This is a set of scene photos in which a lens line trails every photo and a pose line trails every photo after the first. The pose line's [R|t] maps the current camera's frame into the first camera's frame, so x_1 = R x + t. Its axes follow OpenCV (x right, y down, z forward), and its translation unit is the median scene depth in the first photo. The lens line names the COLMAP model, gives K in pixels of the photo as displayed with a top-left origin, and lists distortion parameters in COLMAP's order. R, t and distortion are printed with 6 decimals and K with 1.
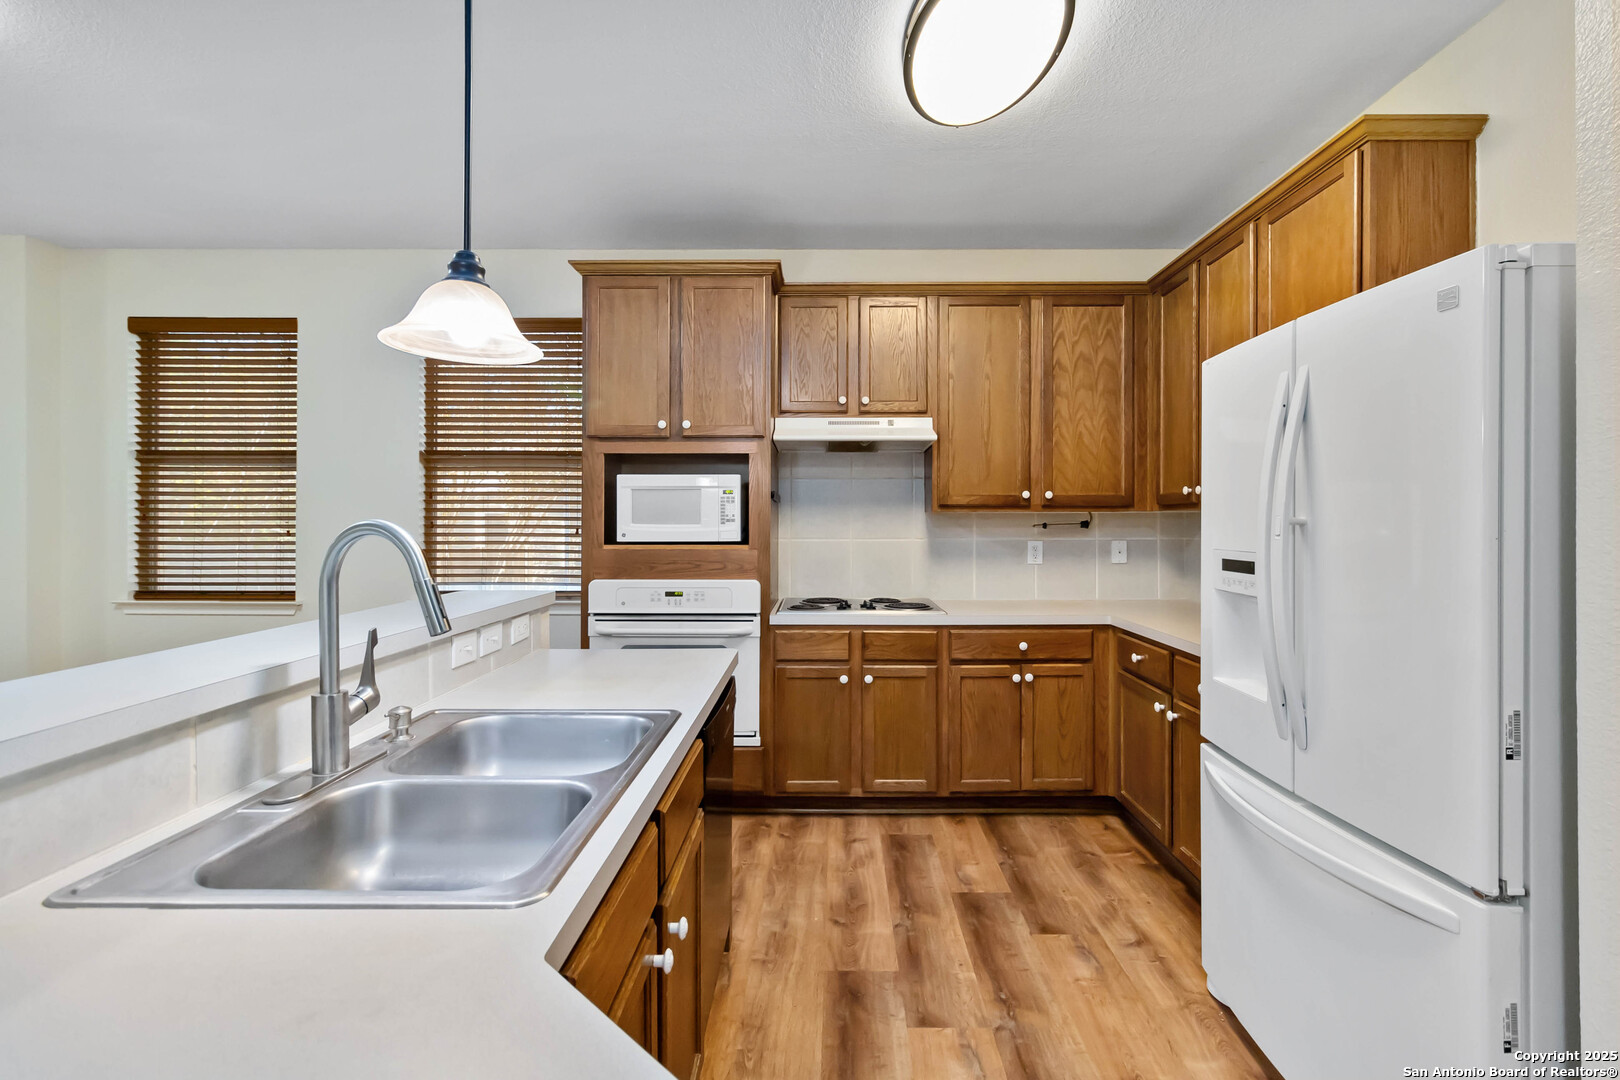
lens RADIAL K [[748.3, 0, 814.7], [0, 748.3, 527.3], [0, 0, 1]] dist [0.000283, -0.000267]
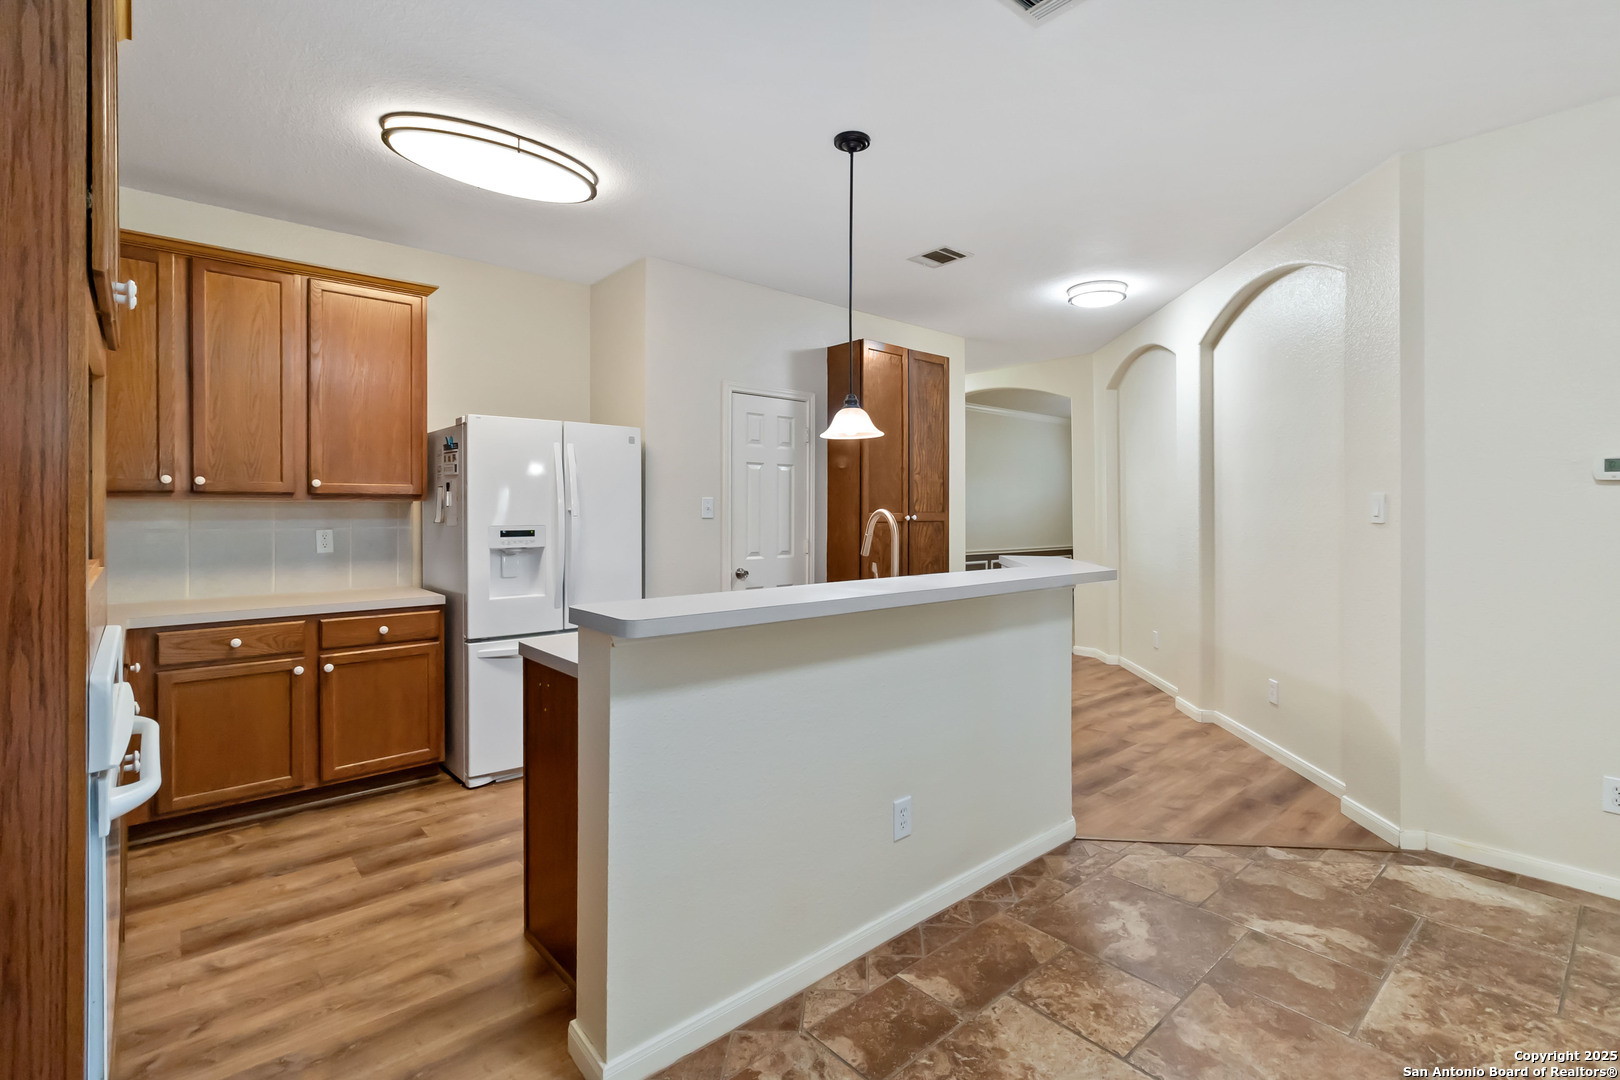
lens RADIAL K [[748.3, 0, 821.1], [0, 748.3, 509.3], [0, 0, 1]] dist [0.000283, -0.000267]
pose [[-0.667868, 0.000531, 0.744280, -0.793989], [0.010953, 0.999898, 0.009115, -0.007540], [-0.744199, 0.014240, -0.667806, 0.981091]]
